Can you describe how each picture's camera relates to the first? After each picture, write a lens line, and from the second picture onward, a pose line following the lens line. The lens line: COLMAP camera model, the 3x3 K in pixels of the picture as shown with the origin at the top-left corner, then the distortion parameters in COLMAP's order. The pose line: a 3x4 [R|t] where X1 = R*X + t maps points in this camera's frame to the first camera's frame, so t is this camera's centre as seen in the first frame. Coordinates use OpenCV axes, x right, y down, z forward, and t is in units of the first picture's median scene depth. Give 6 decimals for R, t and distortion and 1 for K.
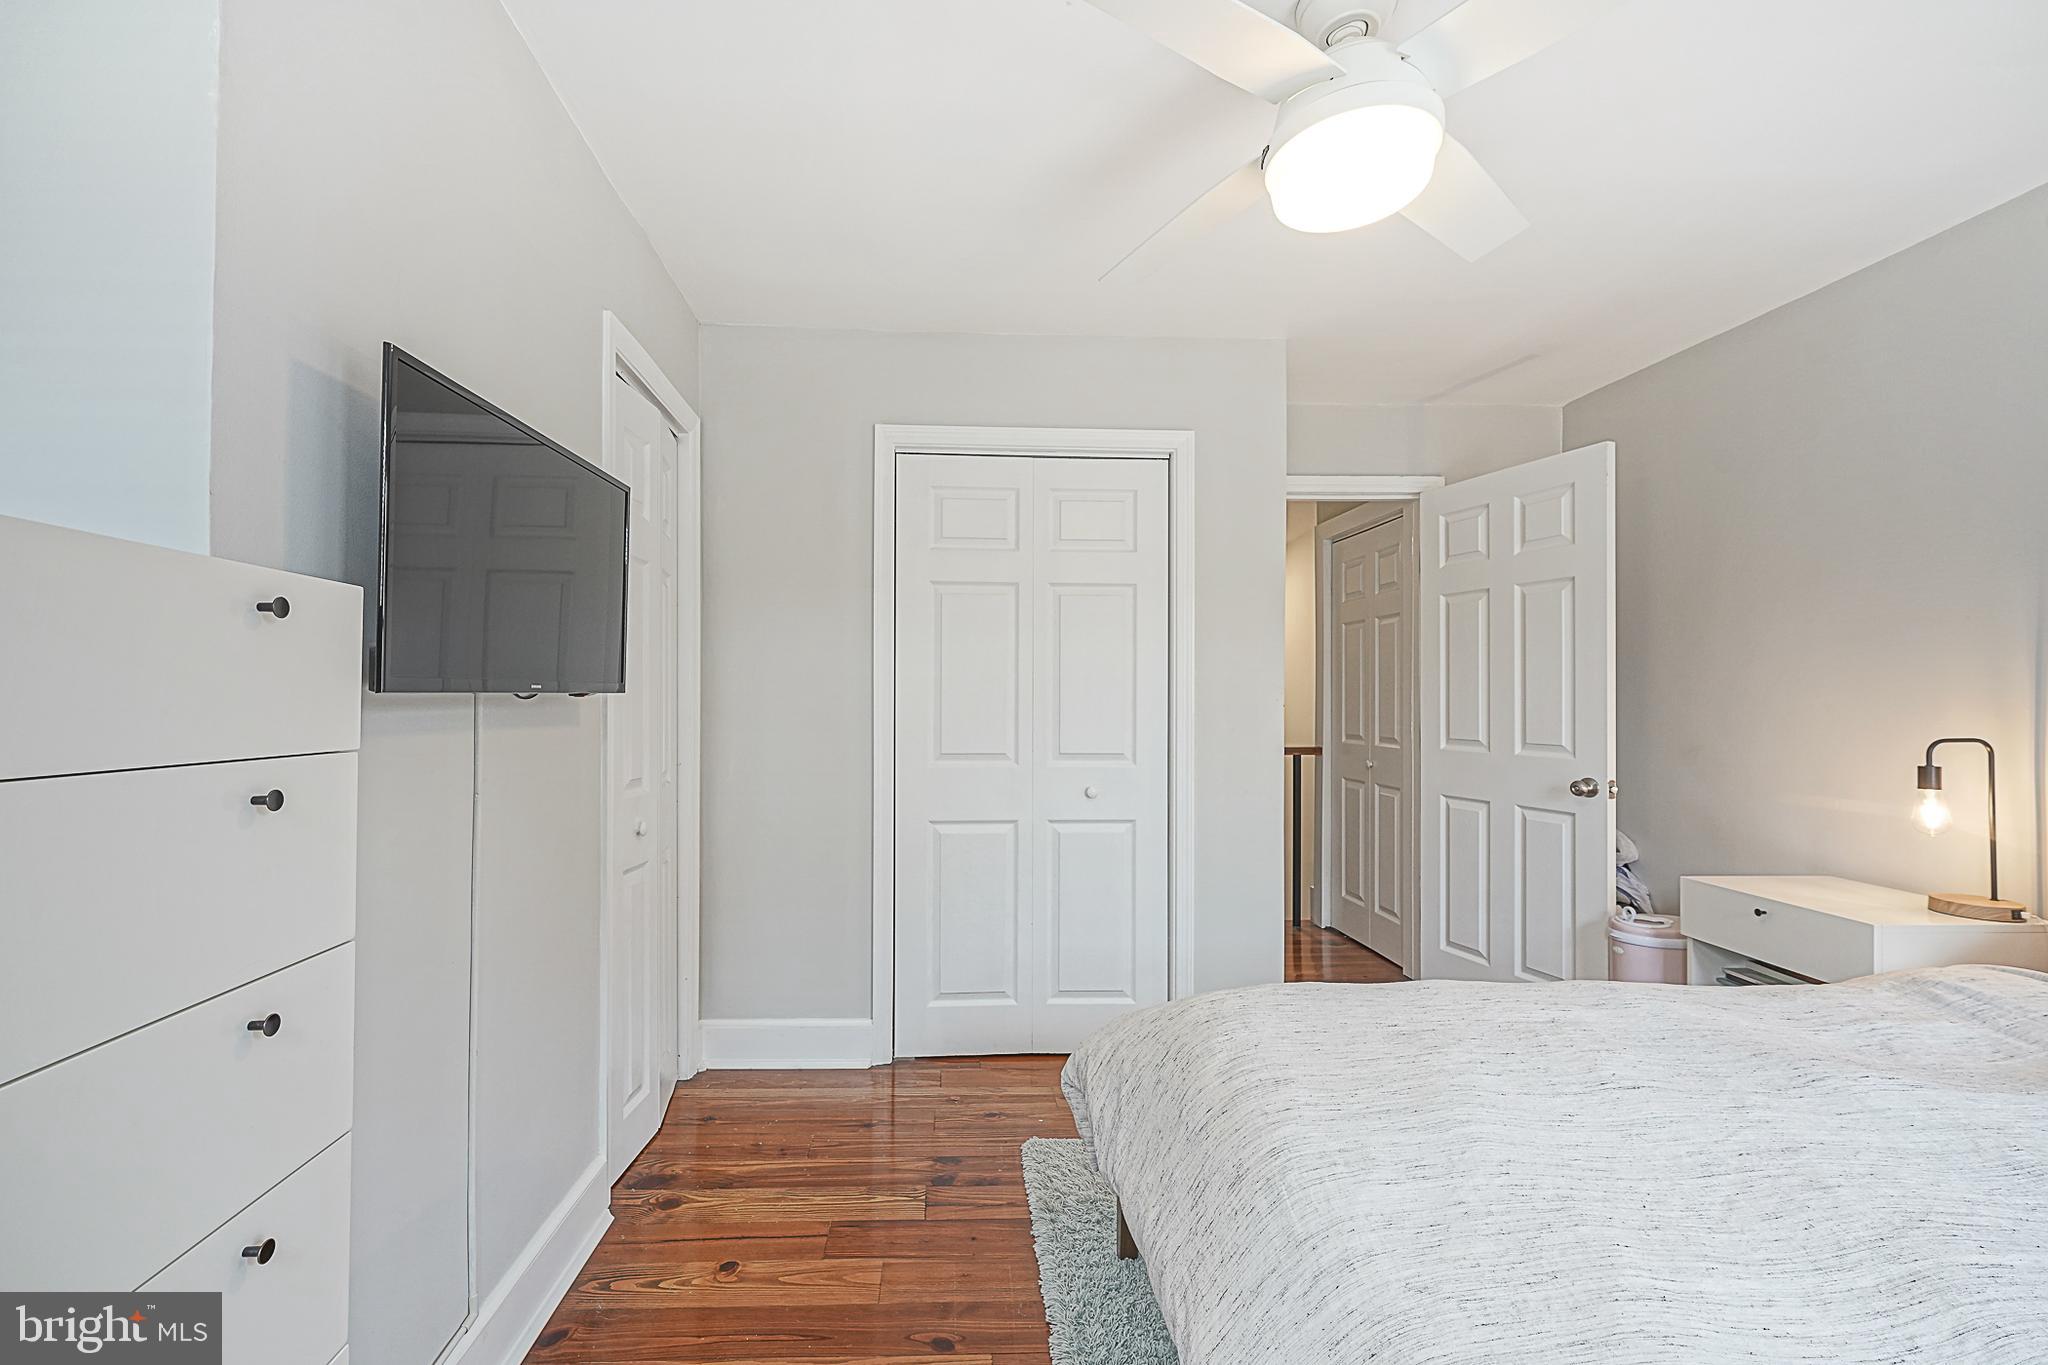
lens RADIAL K [[845.5, 0, 1024.0], [0, 845.5, 682.5], [0, 0, 1]] dist [0.000978, -0.000426]
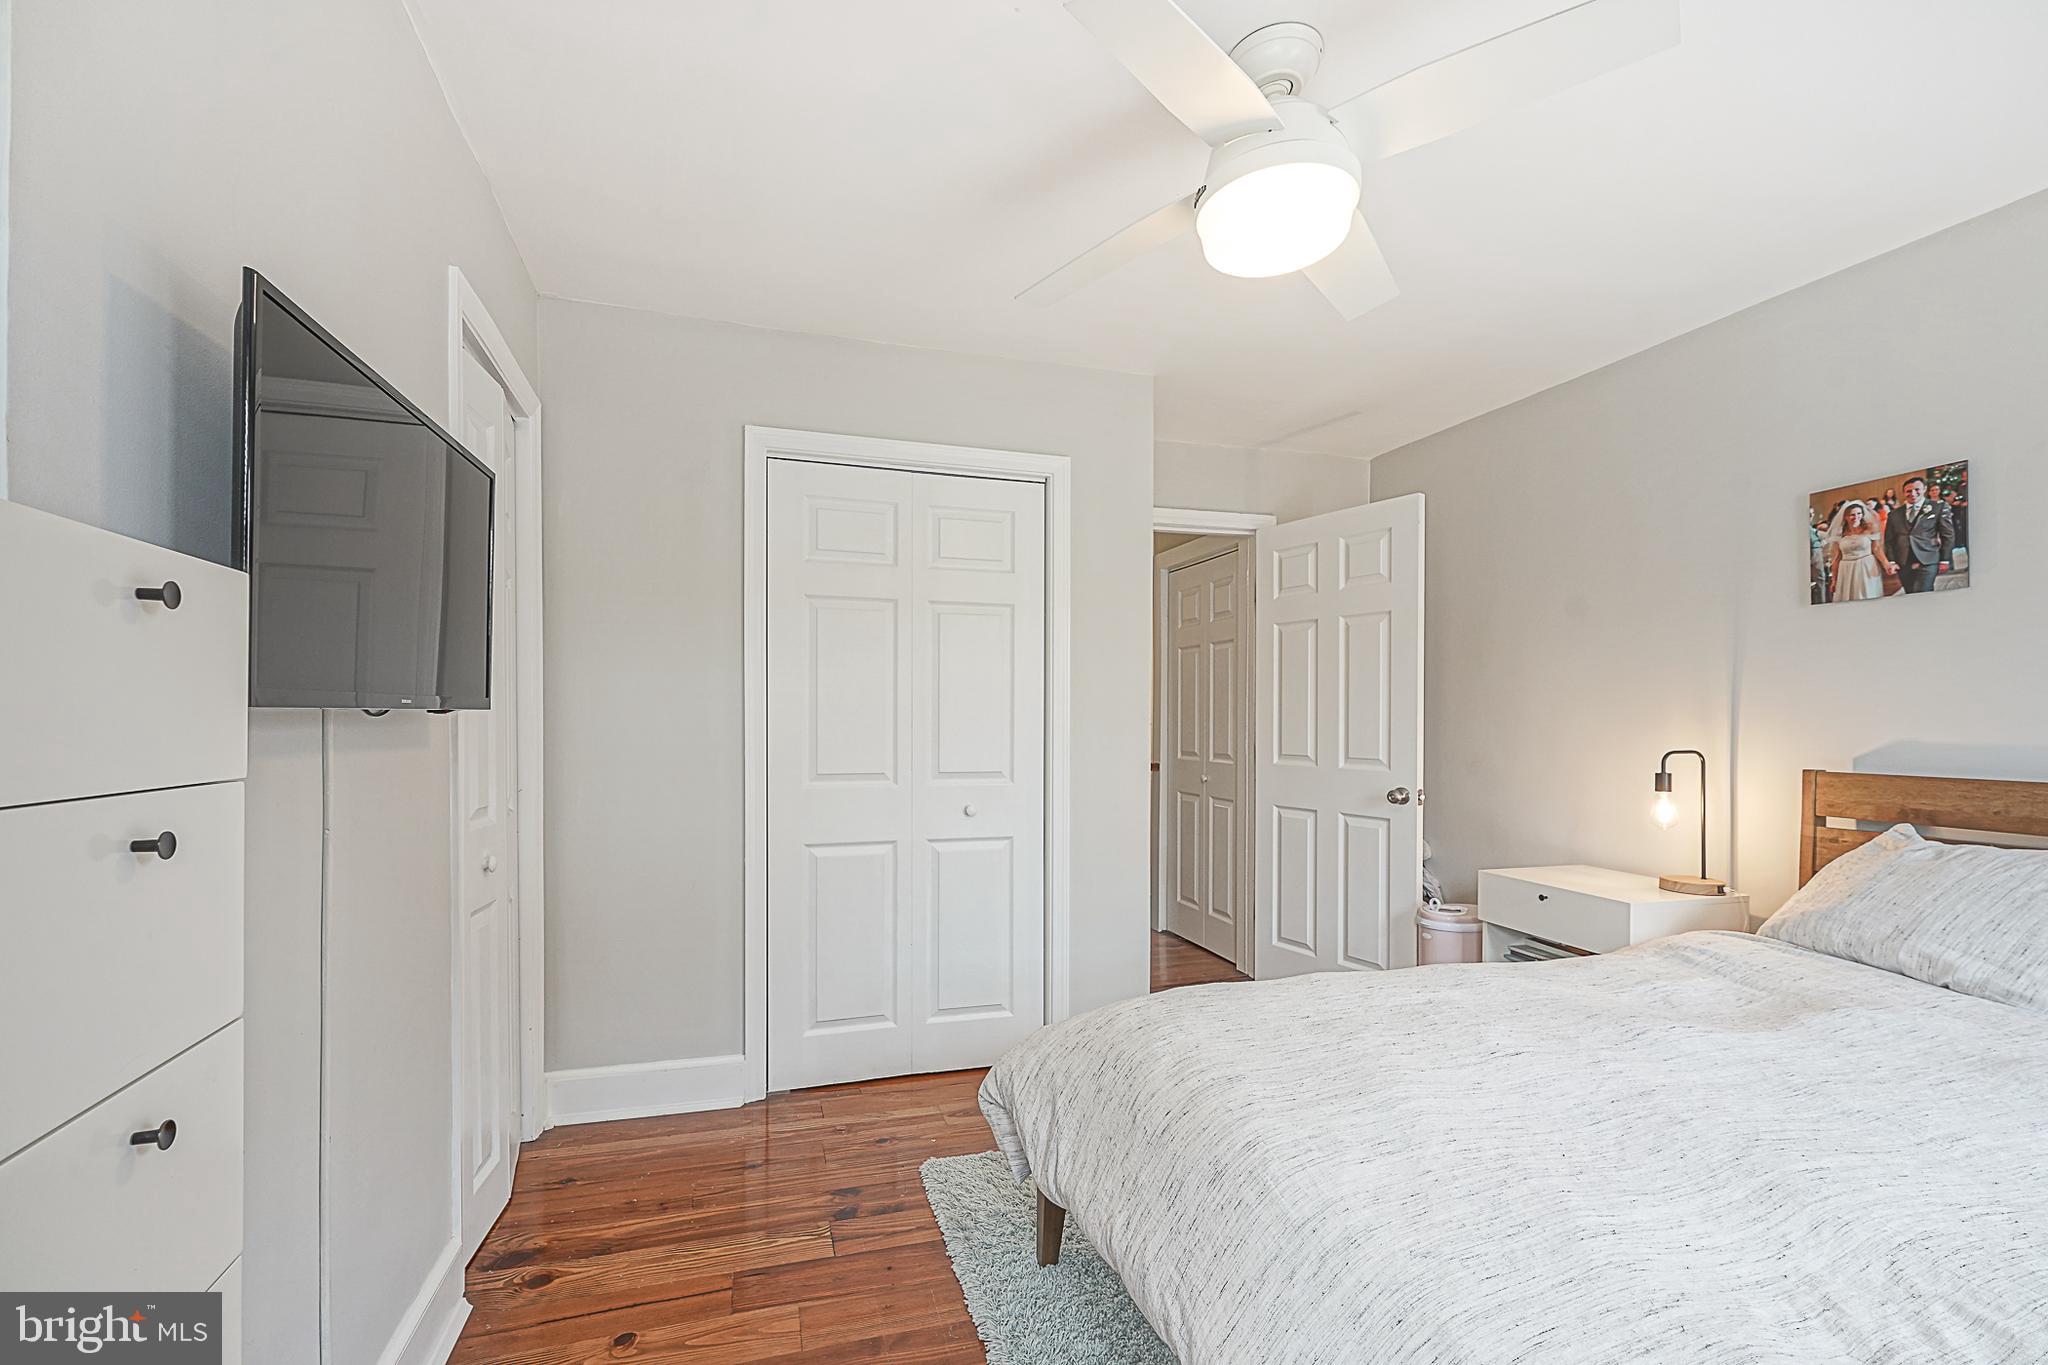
lens RADIAL K [[832.6, 0, 1026.1], [0, 832.6, 714.2], [0, 0, 1]] dist [-0.000321, 0.000508]
pose [[0.973246, 0.002484, 0.229752, -0.120621], [-0.005793, 0.999889, 0.013729, 0.001837], [-0.229692, -0.014693, 0.973152, 0.033054]]
